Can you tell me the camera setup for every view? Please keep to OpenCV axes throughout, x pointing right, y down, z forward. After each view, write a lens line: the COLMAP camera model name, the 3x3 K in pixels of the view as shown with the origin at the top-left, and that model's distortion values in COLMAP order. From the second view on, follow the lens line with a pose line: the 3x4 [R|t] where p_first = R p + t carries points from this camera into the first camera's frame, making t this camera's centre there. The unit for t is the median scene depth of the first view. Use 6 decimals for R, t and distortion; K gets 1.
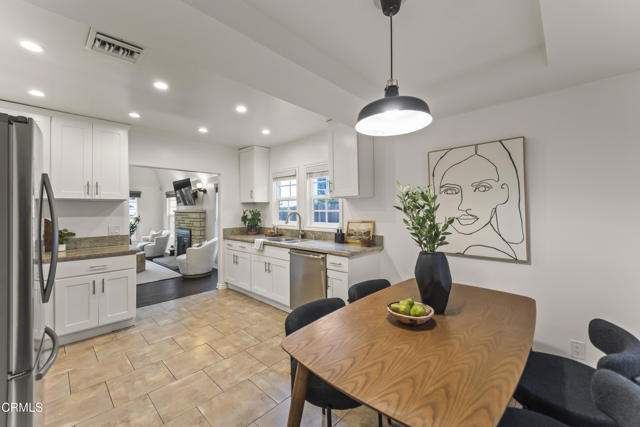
lens RADIAL K [[256.7, 0, 320.9], [0, 256.7, 208.2], [0, 0, 1]] dist [0.009891, -0.003383]
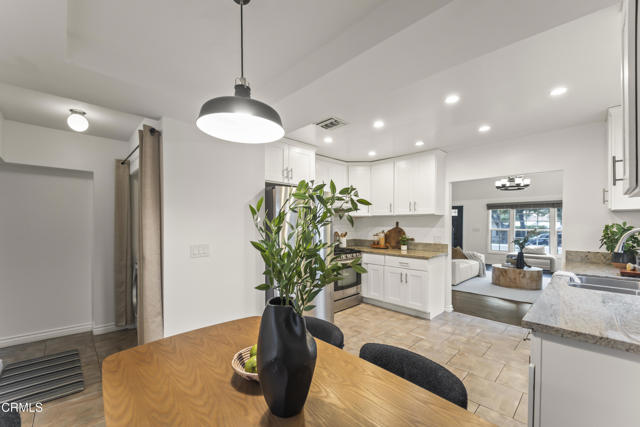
lens RADIAL K [[256.7, 0, 311.9], [0, 256.7, 229.1], [0, 0, 1]] dist [0.009891, -0.003383]
pose [[-0.040391, 0.034459, -0.998590, 0.476741], [0.003968, 0.999403, 0.034327, -0.006327], [0.999176, -0.002576, -0.040504, 0.516887]]
